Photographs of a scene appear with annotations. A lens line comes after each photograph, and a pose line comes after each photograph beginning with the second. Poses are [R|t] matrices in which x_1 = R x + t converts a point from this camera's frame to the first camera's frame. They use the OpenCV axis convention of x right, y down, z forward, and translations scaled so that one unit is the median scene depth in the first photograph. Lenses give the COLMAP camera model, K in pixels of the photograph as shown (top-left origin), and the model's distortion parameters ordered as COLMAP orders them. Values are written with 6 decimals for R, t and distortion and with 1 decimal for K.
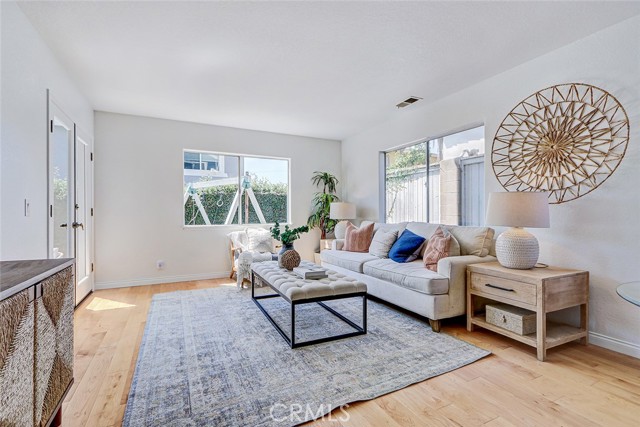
lens RADIAL K [[296.8, 0, 313.4], [0, 296.8, 215.1], [0, 0, 1]] dist [0.000967, -0.000225]
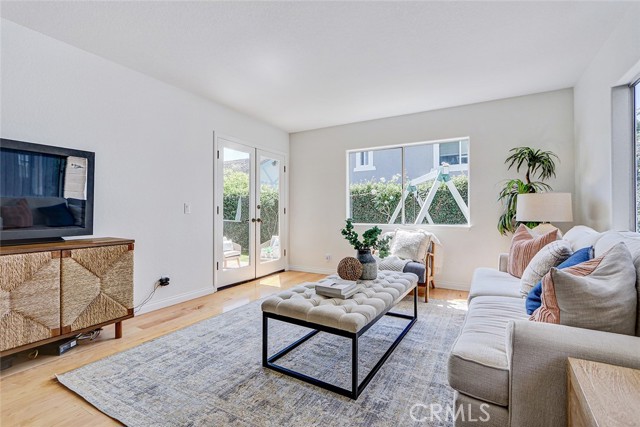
lens RADIAL K [[296.8, 0, 313.4], [0, 296.8, 215.1], [0, 0, 1]] dist [0.000967, -0.000225]
pose [[0.554590, 0.010307, -0.832060, 0.681711], [-0.005576, 0.999947, 0.008670, -0.005918], [0.832105, -0.000169, 0.554618, 0.586745]]
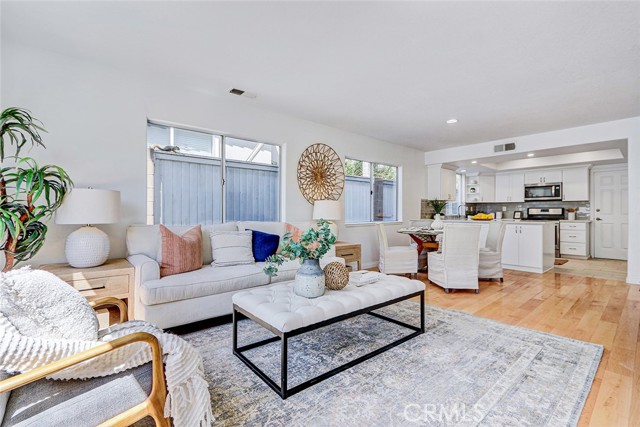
lens RADIAL K [[290.0, 0, 320.8], [0, 290.0, 211.1], [0, 0, 1]] dist [-0.000420, -0.000180]
pose [[-0.275010, 0.008436, 0.961404, -0.944017], [0.003608, 0.999964, -0.007742, -0.002727], [-0.961435, 0.001340, -0.275030, 1.547001]]
